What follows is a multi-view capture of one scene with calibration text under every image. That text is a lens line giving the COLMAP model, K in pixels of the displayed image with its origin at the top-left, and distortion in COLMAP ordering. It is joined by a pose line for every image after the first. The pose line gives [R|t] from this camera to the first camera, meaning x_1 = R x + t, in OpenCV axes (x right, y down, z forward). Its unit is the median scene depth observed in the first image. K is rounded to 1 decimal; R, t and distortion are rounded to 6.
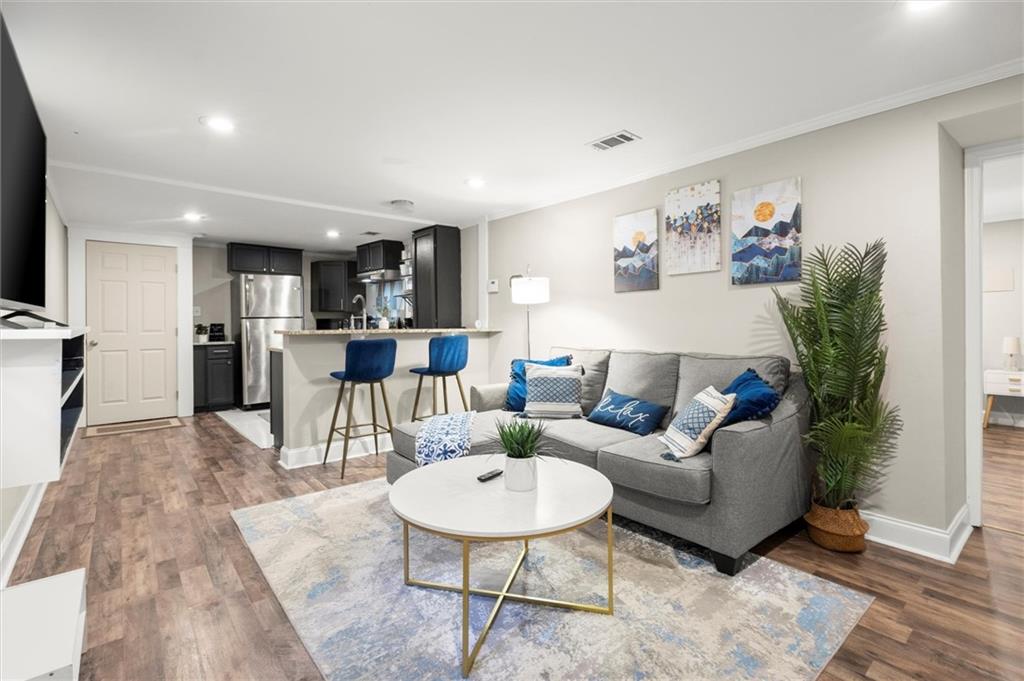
lens RADIAL K [[469.9, 0, 511.9], [0, 469.9, 323.7], [0, 0, 1]] dist [0.001322, 0.000511]
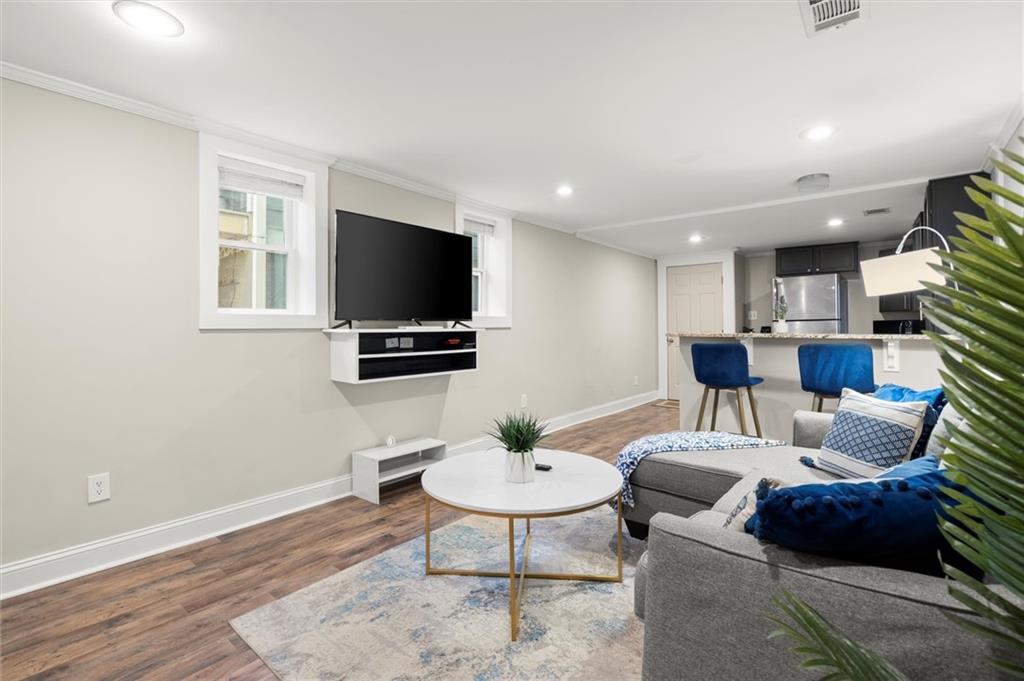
lens RADIAL K [[469.9, 0, 517.4], [0, 469.9, 334.4], [0, 0, 1]] dist [0.001322, 0.000511]
pose [[0.179830, 0.014750, -0.983587, 0.363592], [0.004063, 0.999868, 0.015737, -0.001407], [0.983689, -0.006826, 0.179746, 0.272532]]
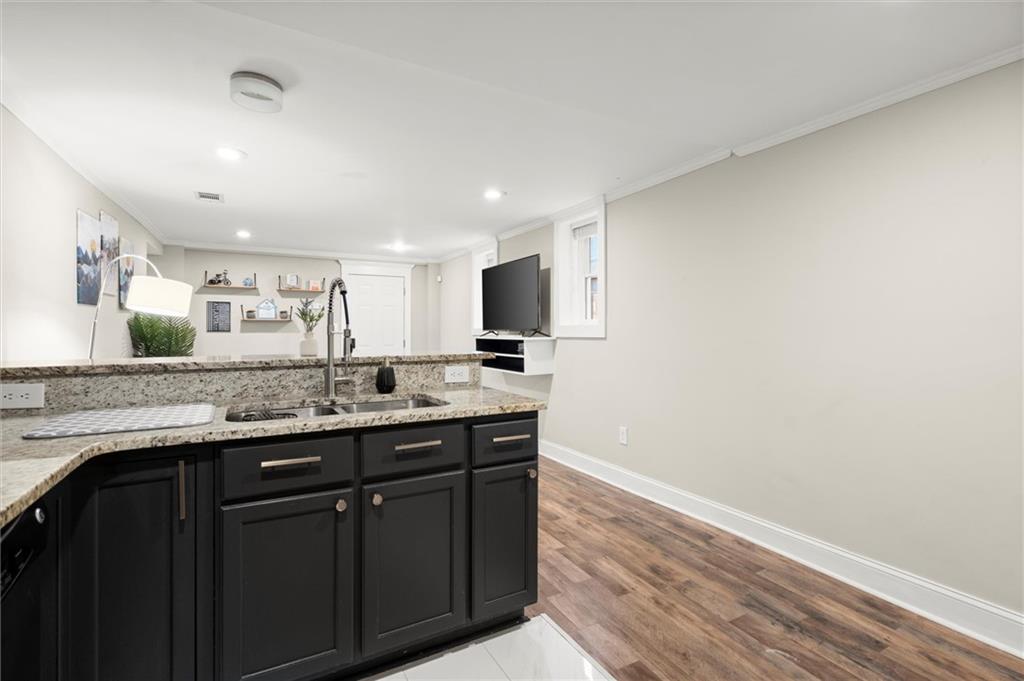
lens RADIAL K [[469.9, 0, 512.5], [0, 469.9, 338.2], [0, 0, 1]] dist [0.001322, 0.000511]
pose [[-0.979186, 0.002165, 0.202955, -0.440615], [0.005590, 0.999851, 0.016303, -0.011004], [-0.202889, 0.017098, -0.979052, 1.082113]]
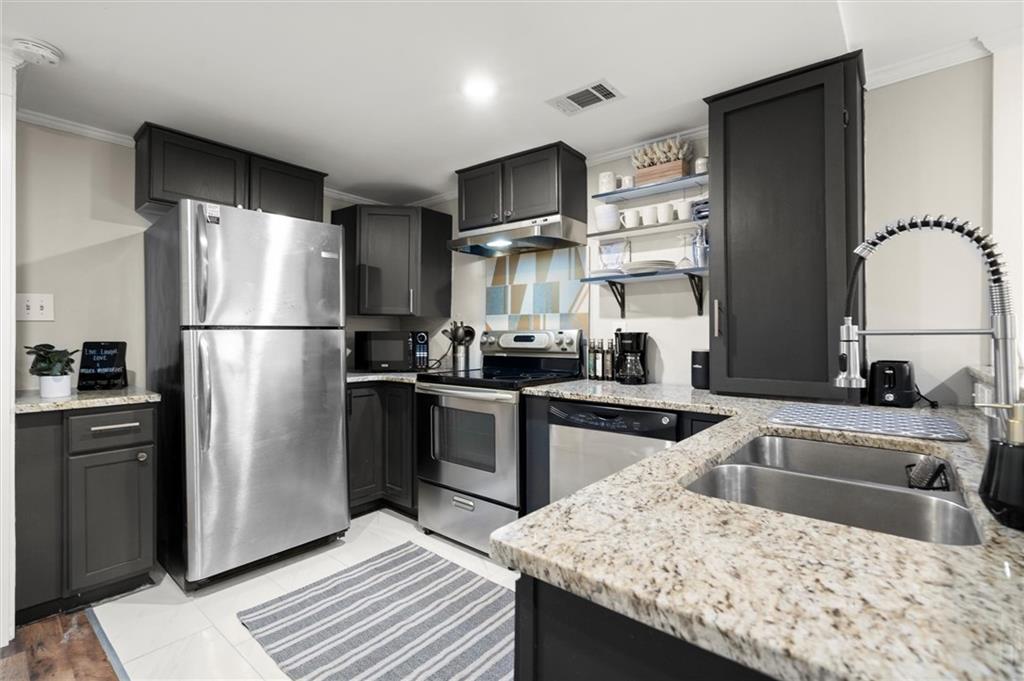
lens RADIAL K [[469.9, 0, 515.7], [0, 469.9, 334.0], [0, 0, 1]] dist [0.001322, 0.000511]
pose [[0.987012, 0.009719, 0.160351, -0.409374], [-0.009087, 0.999948, -0.004676, -0.008271], [-0.160388, 0.003158, 0.987049, 0.650550]]
